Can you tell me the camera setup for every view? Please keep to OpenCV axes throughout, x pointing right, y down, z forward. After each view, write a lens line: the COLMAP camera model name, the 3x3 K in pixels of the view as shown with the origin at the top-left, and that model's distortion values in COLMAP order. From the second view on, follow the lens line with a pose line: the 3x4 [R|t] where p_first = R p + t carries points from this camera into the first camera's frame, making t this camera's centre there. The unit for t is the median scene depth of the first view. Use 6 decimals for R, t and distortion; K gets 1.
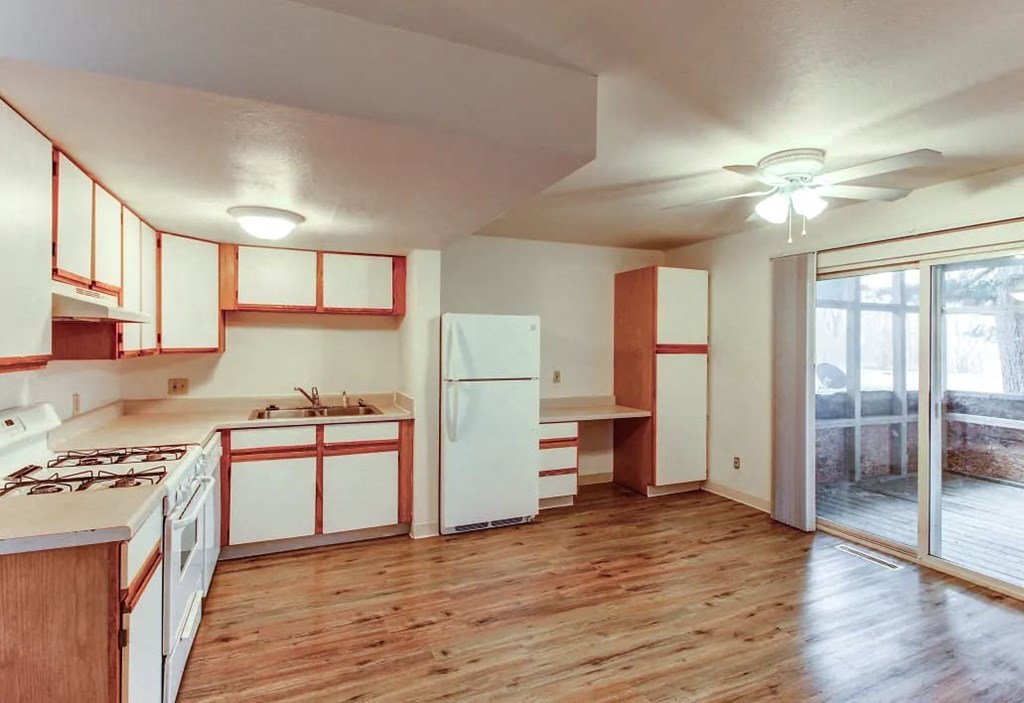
lens RADIAL K [[498.3, 0, 499.9], [0, 498.3, 343.9], [0, 0, 1]] dist [0.010990, -0.010967]
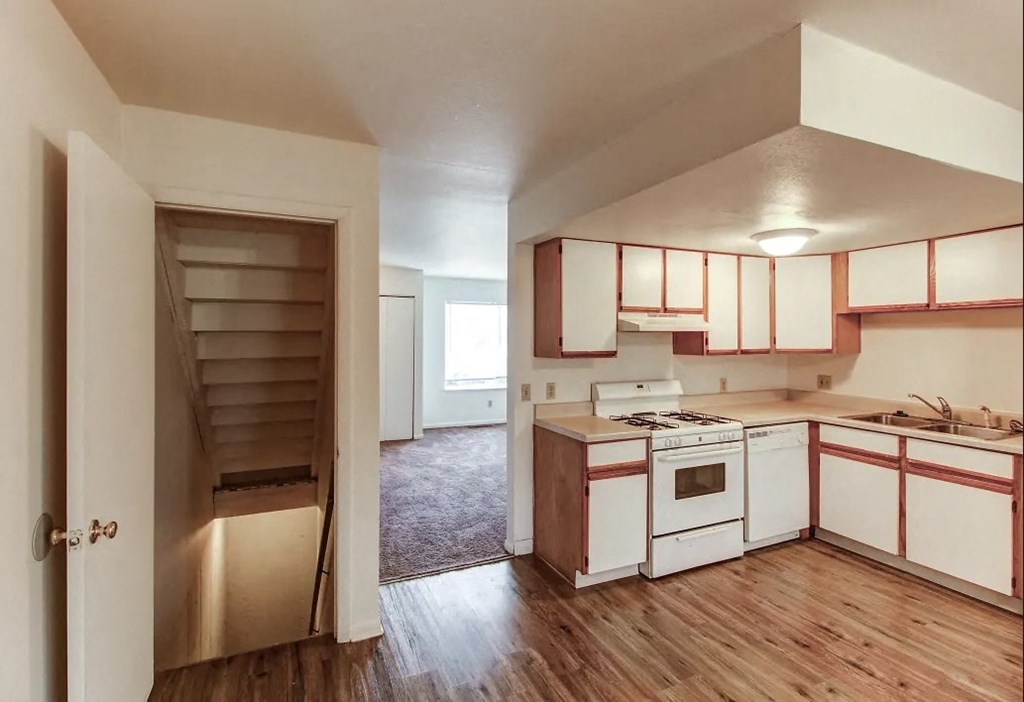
lens RADIAL K [[498.3, 0, 495.8], [0, 498.3, 336.5], [0, 0, 1]] dist [0.010990, -0.010967]
pose [[-0.005050, -0.009745, -0.999940, 0.538246], [-0.002053, 0.999951, -0.009735, -0.007350], [0.999985, 0.002004, -0.005069, 0.267842]]
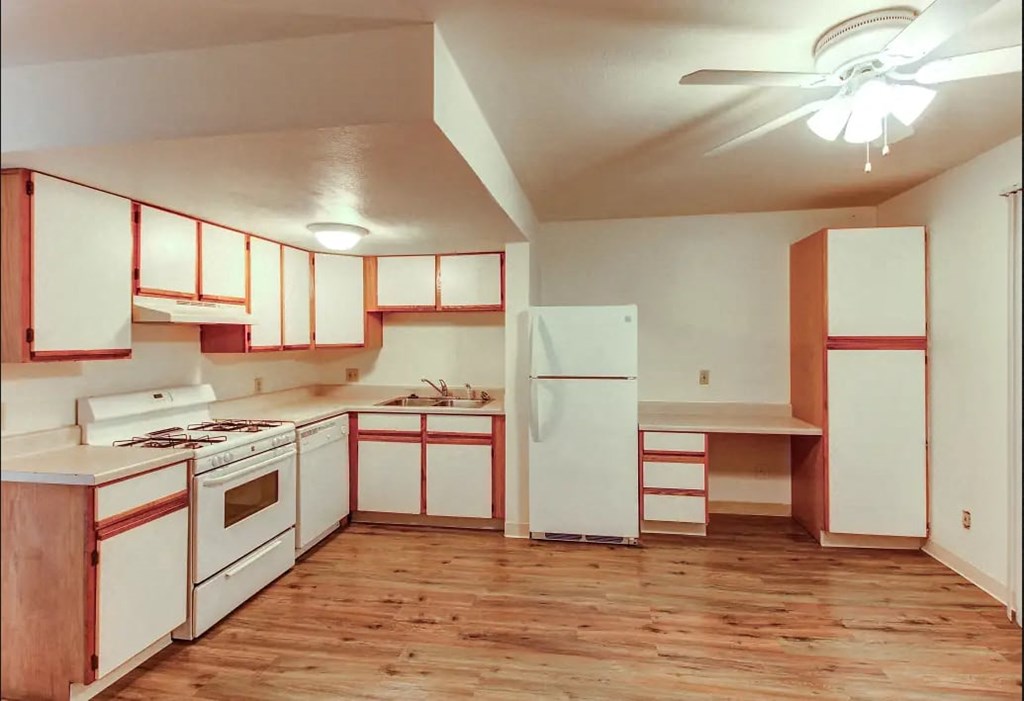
lens RADIAL K [[498.3, 0, 536.4], [0, 498.3, 334.5], [0, 0, 1]] dist [0.010990, -0.010967]
pose [[0.853247, -0.013050, -0.521343, 0.414619], [0.007954, 0.999896, -0.012011, 0.003514], [0.521446, 0.006101, 0.853263, 0.195211]]
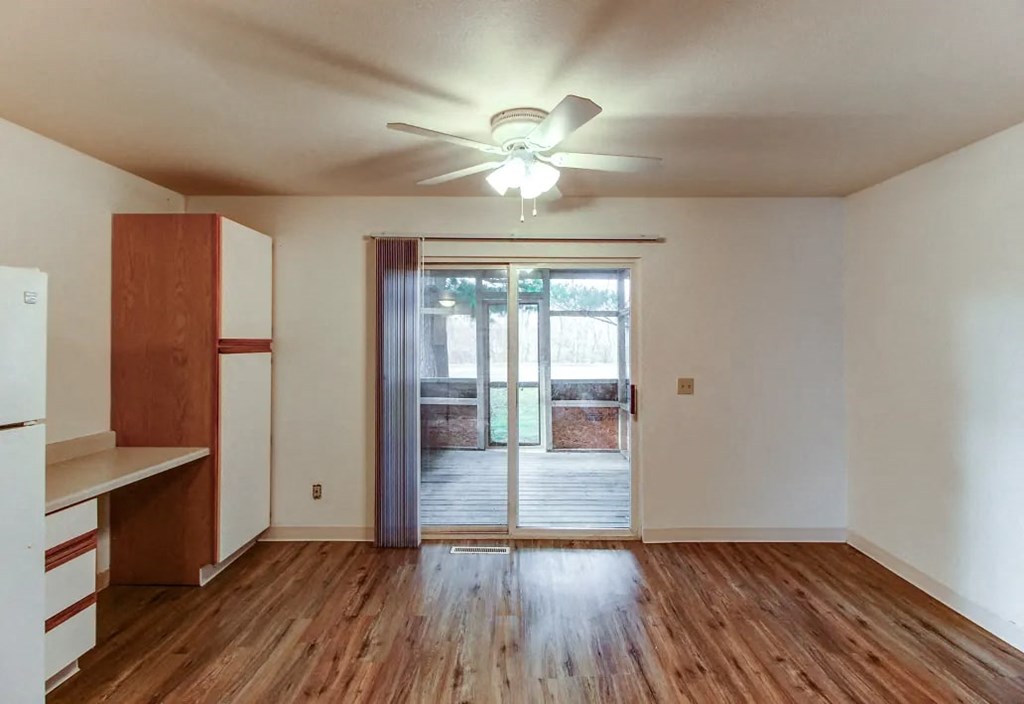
lens RADIAL K [[513.7, 0, 500.6], [0, 513.7, 337.7], [0, 0, 1]] dist [0.005942, -0.000154]
pose [[0.385712, 0.001075, 0.922619, -0.188861], [-0.000205, 0.999999, -0.001080, -0.000268], [-0.922619, 0.000228, 0.385712, 0.523767]]
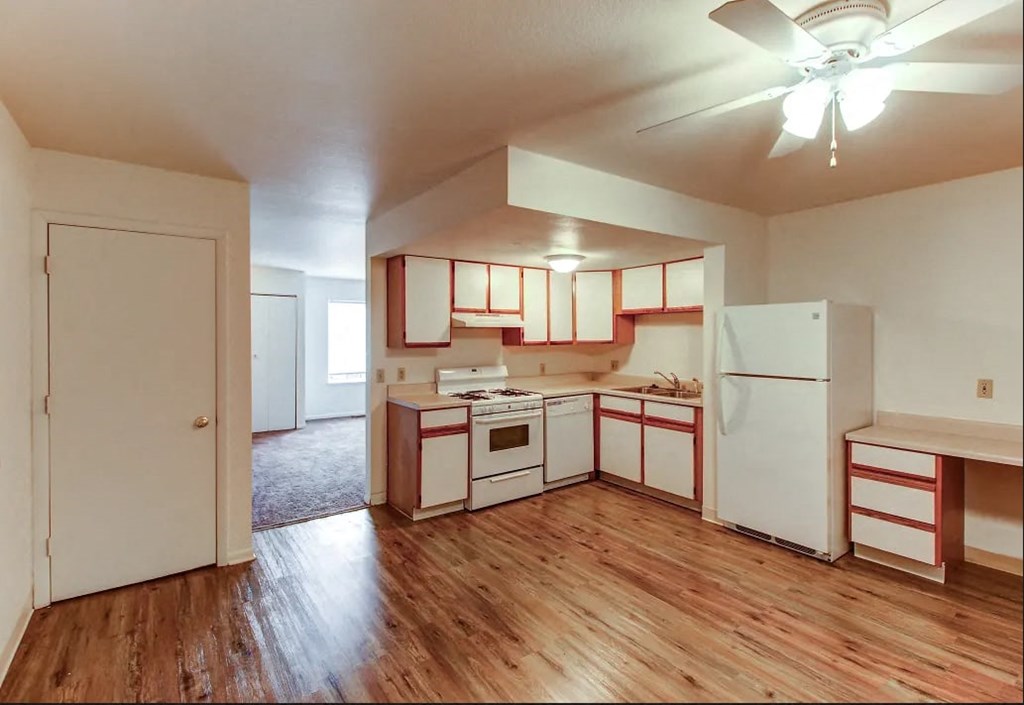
lens RADIAL K [[498.3, 0, 492.0], [0, 498.3, 338.4], [0, 0, 1]] dist [0.010990, -0.010967]
pose [[0.184432, -0.002418, -0.982842, 0.832026], [0.002425, 0.999995, -0.002006, 0.003616], [0.982842, -0.002013, 0.184437, 0.371131]]
